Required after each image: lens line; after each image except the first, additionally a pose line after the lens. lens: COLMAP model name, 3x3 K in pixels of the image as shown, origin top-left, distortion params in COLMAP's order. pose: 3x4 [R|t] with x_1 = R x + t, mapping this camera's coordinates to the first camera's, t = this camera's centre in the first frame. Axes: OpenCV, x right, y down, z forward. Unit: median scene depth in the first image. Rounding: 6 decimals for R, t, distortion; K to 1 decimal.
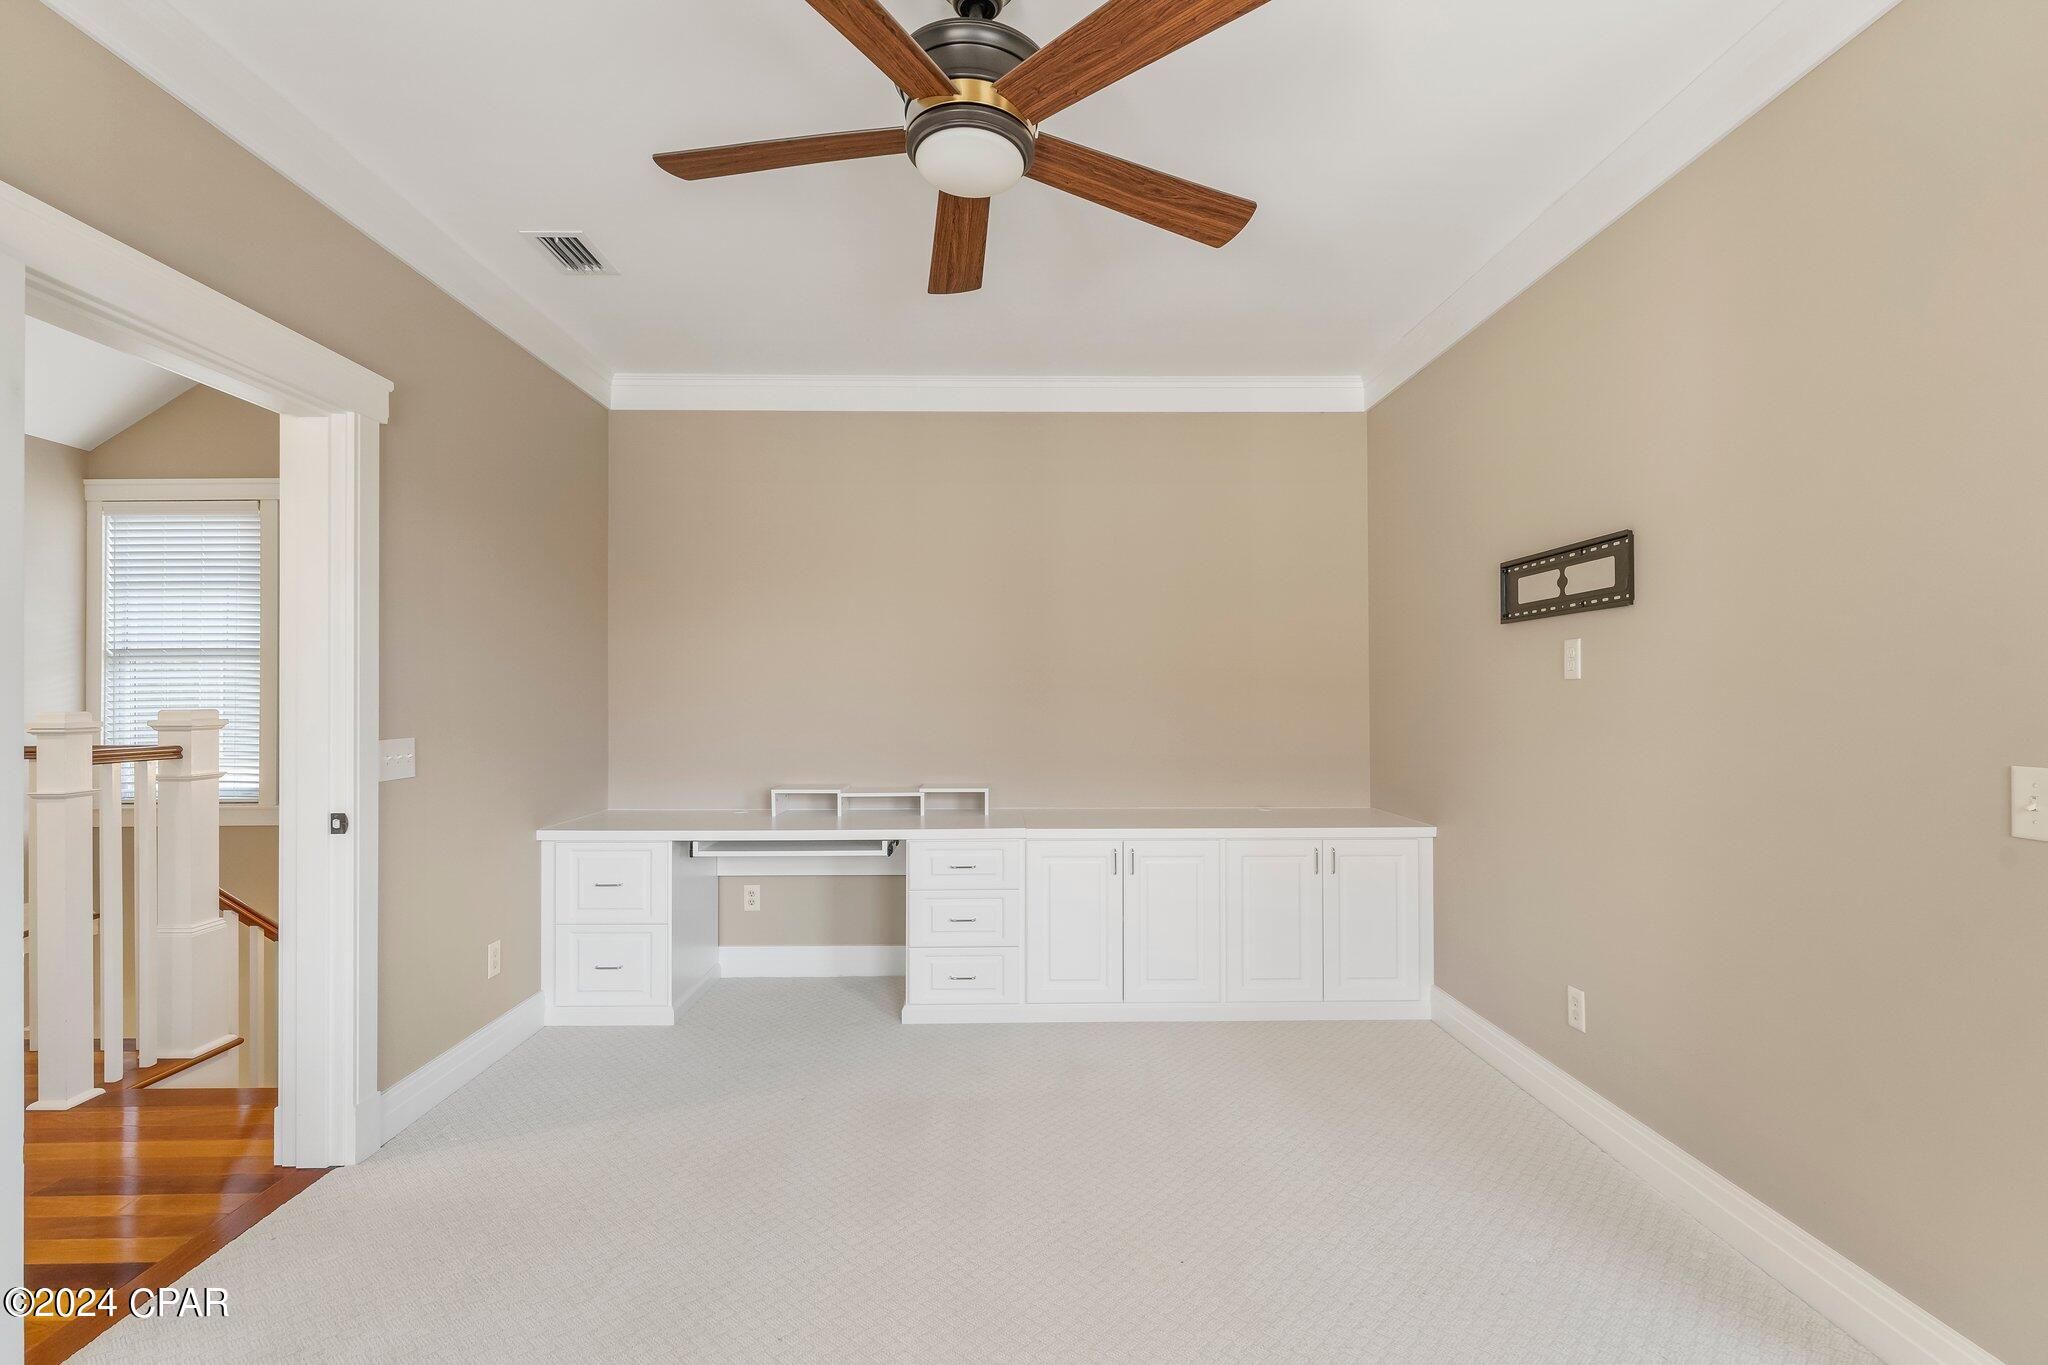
lens RADIAL K [[938.9, 0, 1008.8], [0, 938.9, 689.6], [0, 0, 1]] dist [0.001945, -0.000210]
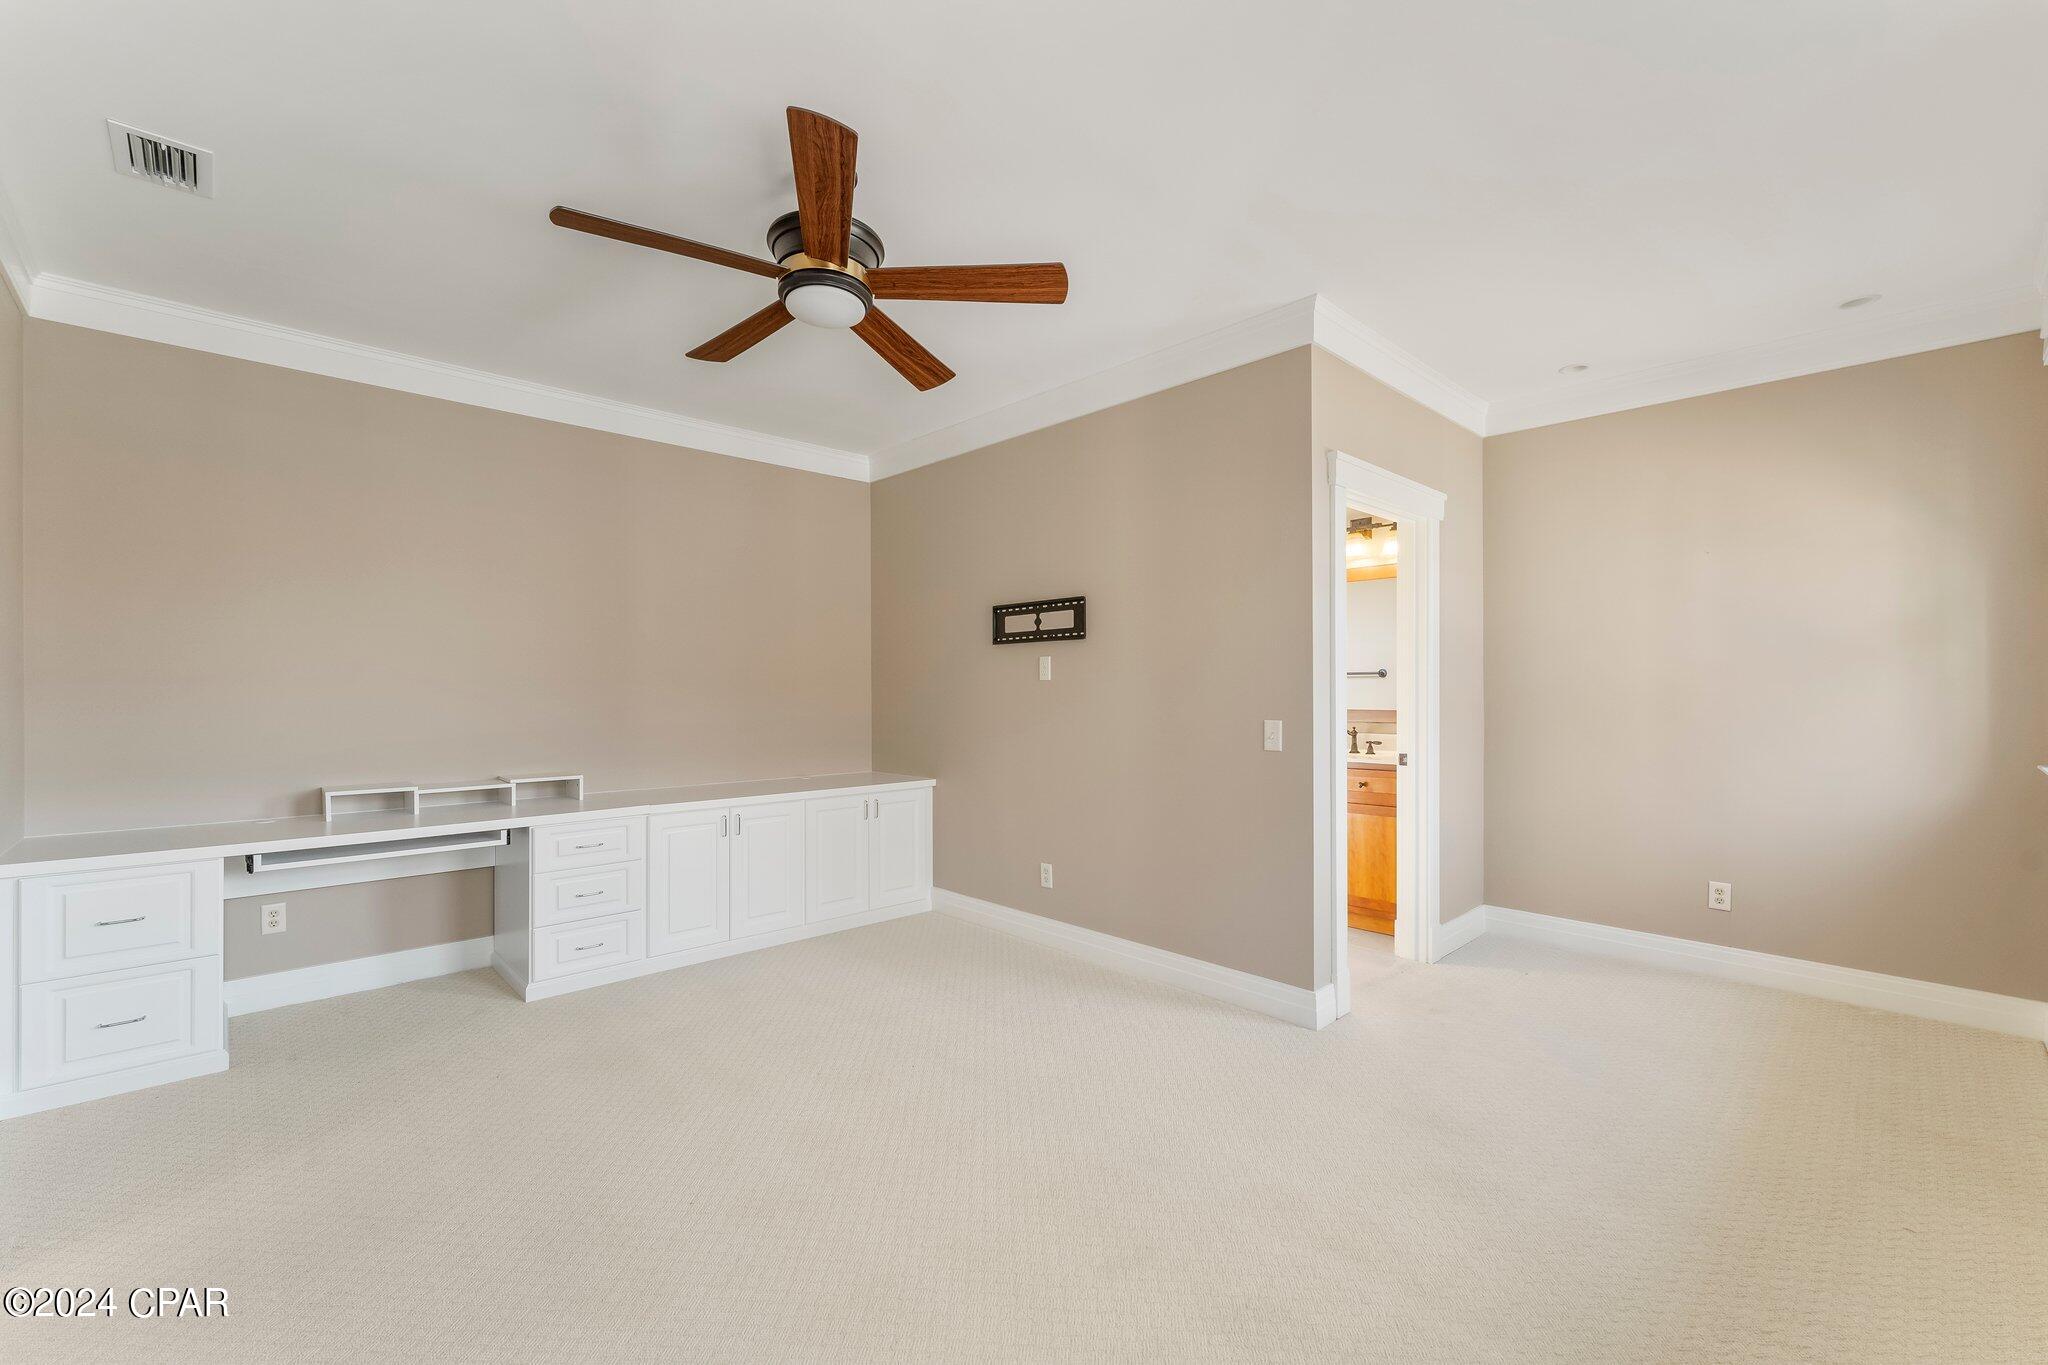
lens RADIAL K [[838.7, 0, 1003.9], [0, 838.7, 684.1], [0, 0, 1]] dist [-0.000411, 0.000167]
pose [[0.743371, 0.005533, 0.668856, -0.347716], [-0.005865, 0.999981, -0.001754, -0.000895], [-0.668853, -0.002619, 0.743390, -0.051179]]
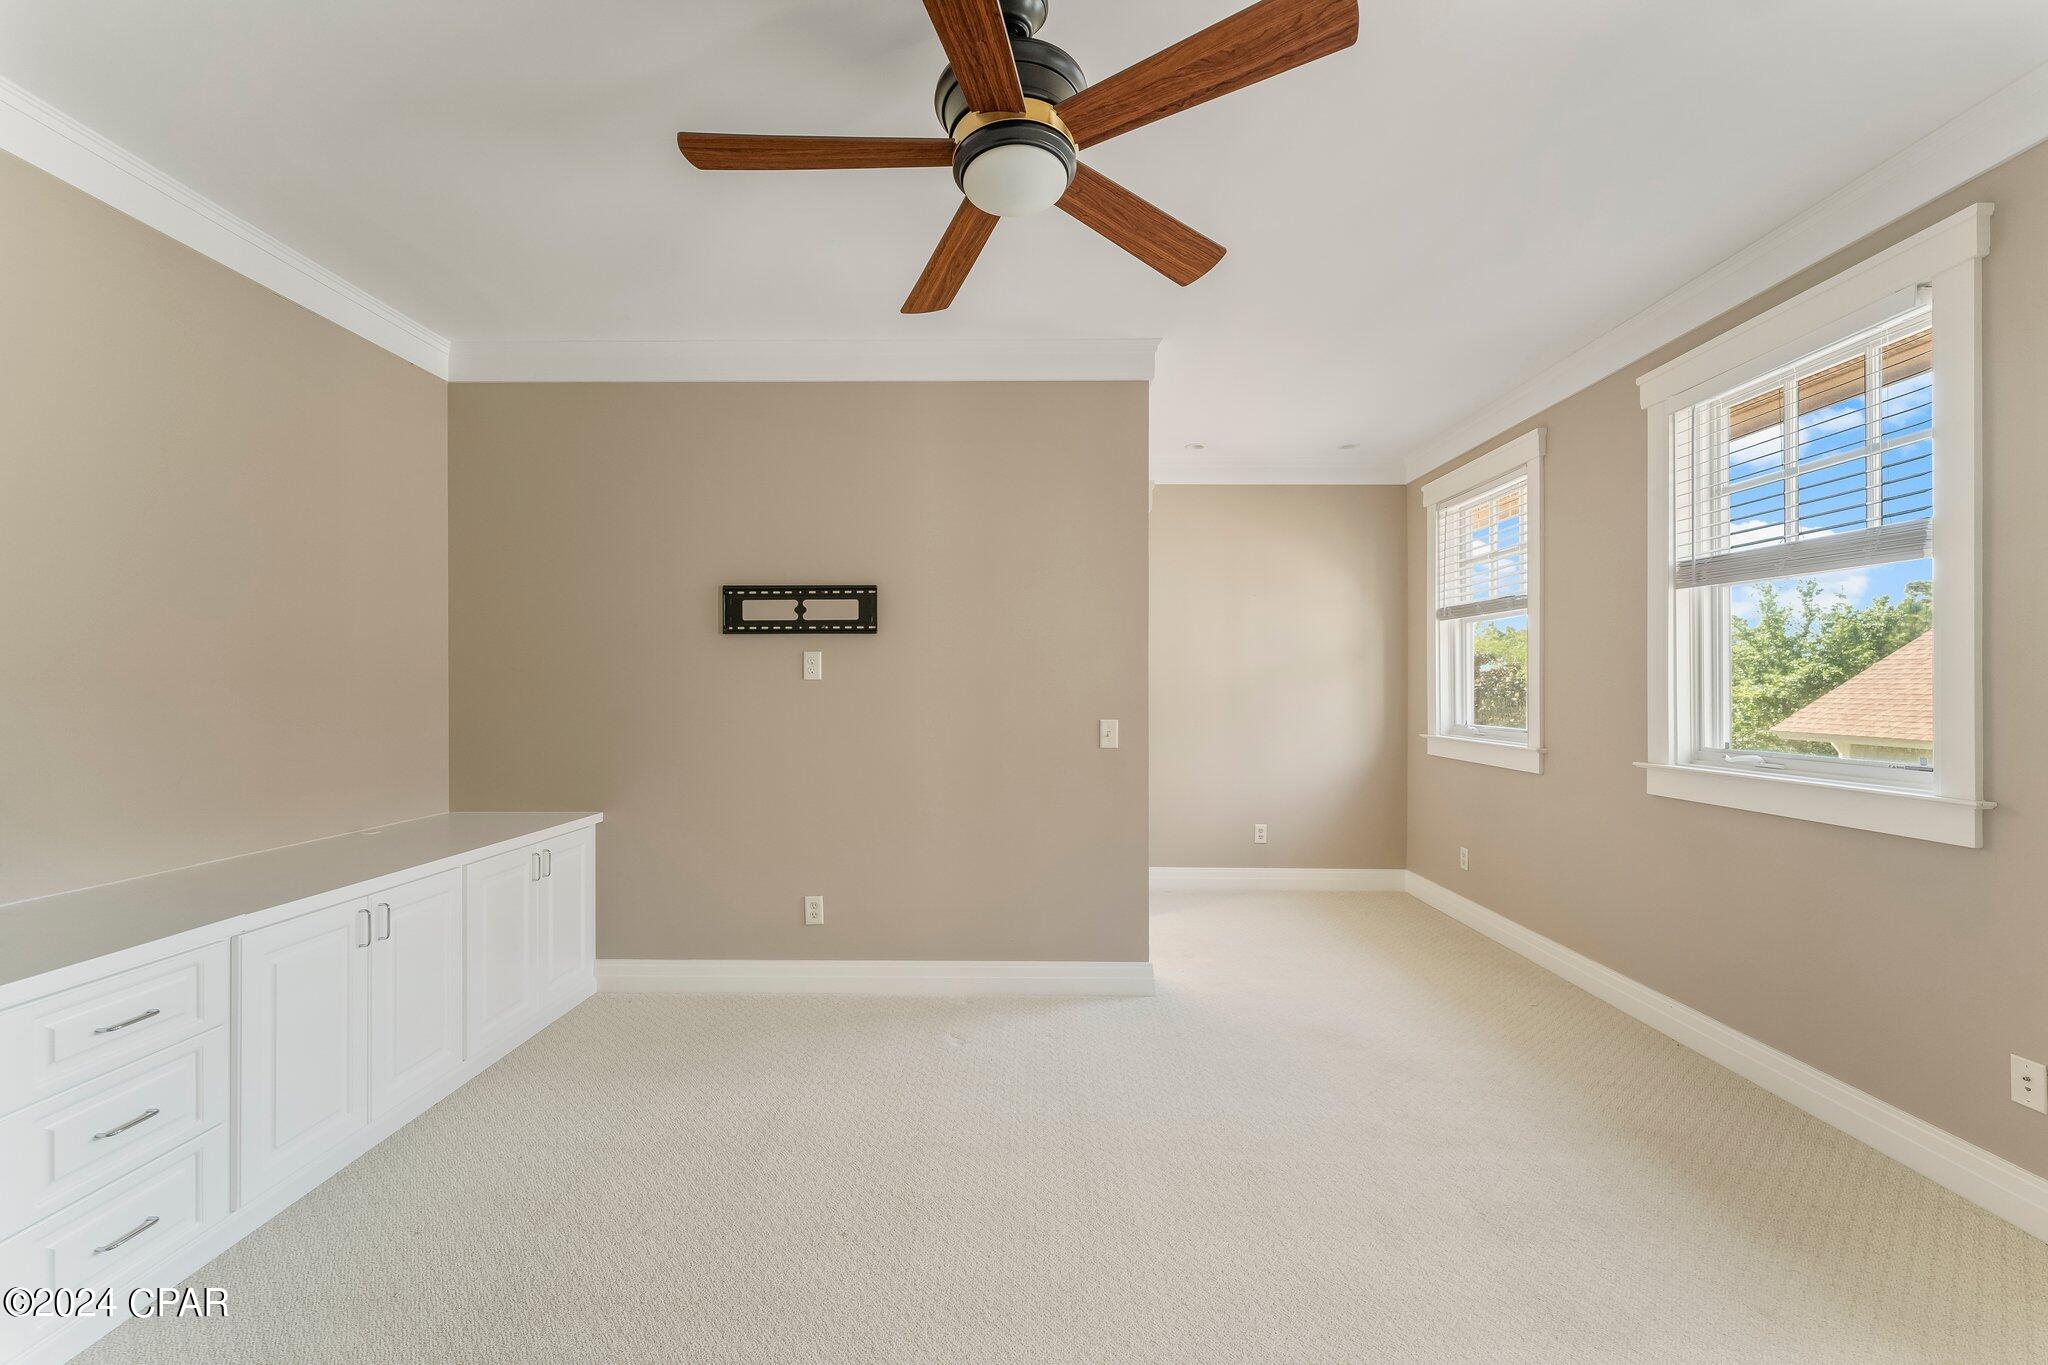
lens RADIAL K [[838.7, 0, 1002.1], [0, 838.7, 681.4], [0, 0, 1]] dist [-0.000411, 0.000167]
pose [[0.036146, 0.011389, 0.999282, -0.499145], [-0.007939, 0.999907, -0.011109, 0.002579], [-0.999315, -0.007532, 0.036233, 0.504603]]
